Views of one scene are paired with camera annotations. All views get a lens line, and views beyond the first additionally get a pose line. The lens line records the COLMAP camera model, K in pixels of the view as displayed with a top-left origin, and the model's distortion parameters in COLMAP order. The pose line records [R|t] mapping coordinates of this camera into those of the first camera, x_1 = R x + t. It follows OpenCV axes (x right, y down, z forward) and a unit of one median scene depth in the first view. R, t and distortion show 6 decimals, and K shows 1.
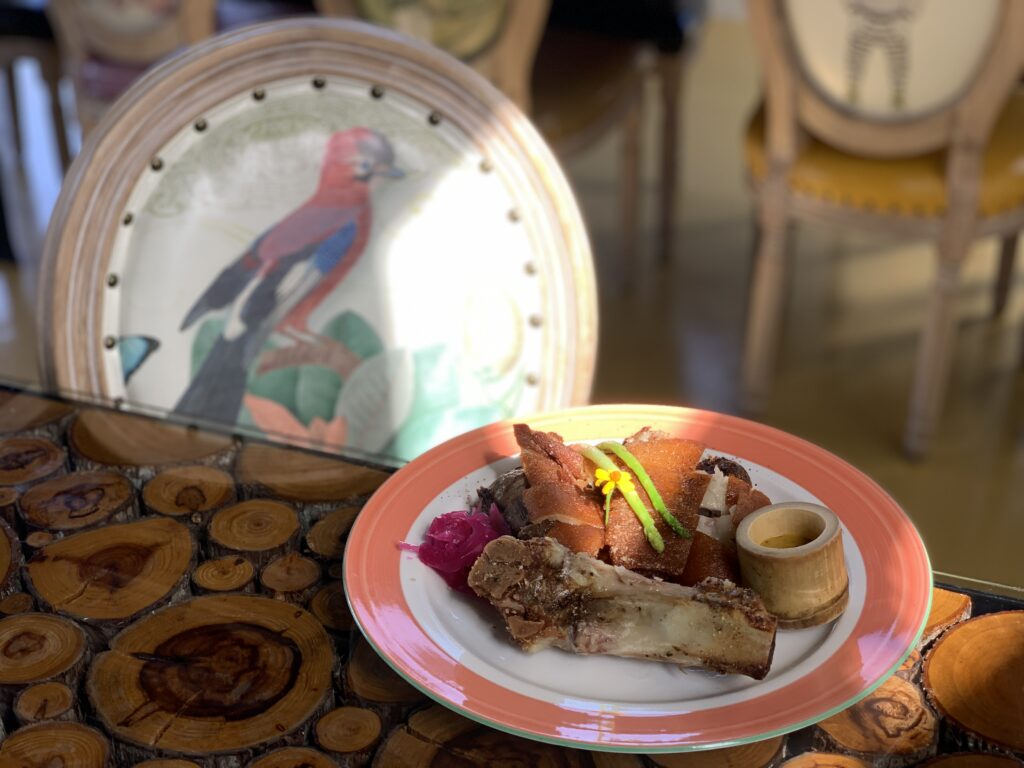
lens RADIAL K [[1564.3, 0, 491.6], [0, 1564.3, 361.0], [0, 0, 1]] dist [0.016952, 0.000000]
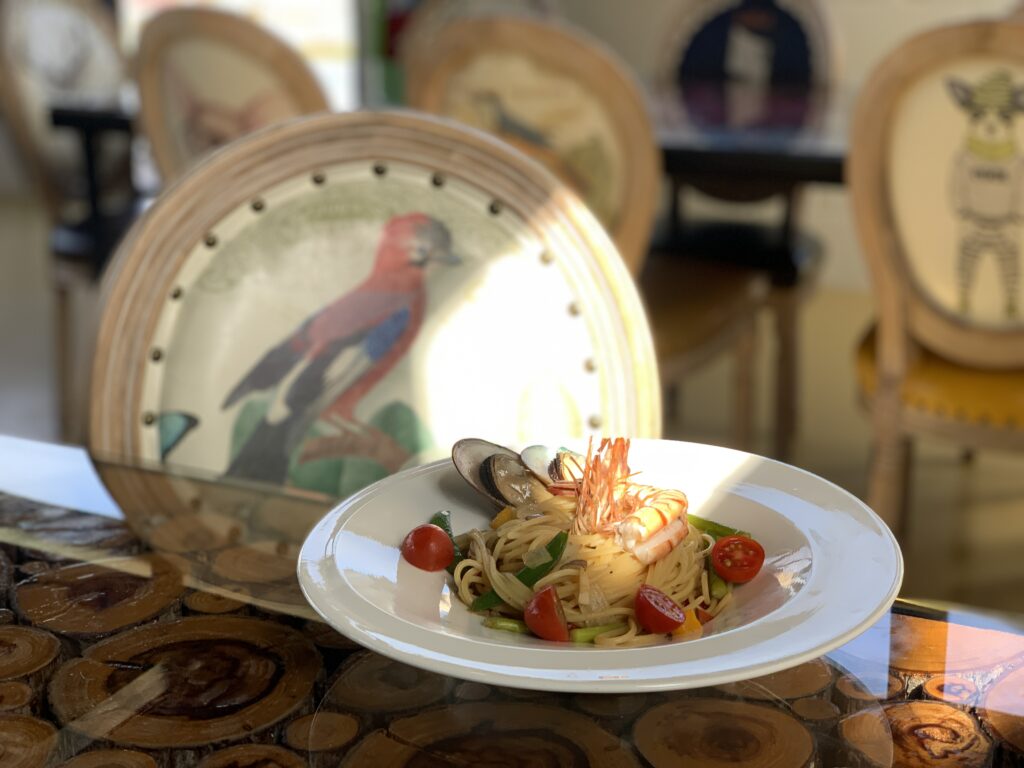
lens RADIAL K [[1564.3, 0, 512.9], [0, 1564.3, 381.3], [0, 0, 1]] dist [0.016952, 0.000000]
pose [[0.996537, 0.026177, -0.078926, 0.055743], [-0.040453, 0.981885, -0.185109, 0.134759], [0.072651, 0.187661, 0.979543, 0.063706]]
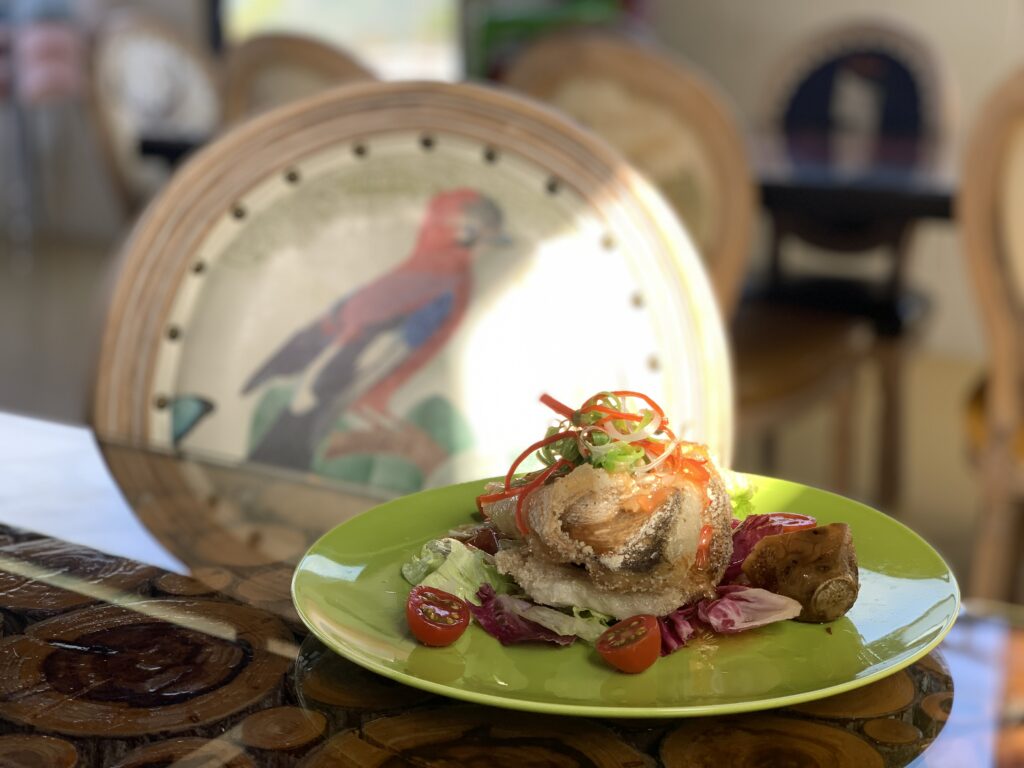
lens RADIAL K [[1564.3, 0, 482.7], [0, 1564.3, 361.3], [0, 0, 1]] dist [0.016952, 0.000000]
pose [[0.984704, 0.051624, -0.166415, 0.078014], [-0.091428, 0.966139, -0.241280, 0.160349], [0.148324, 0.252804, 0.956081, 0.179533]]
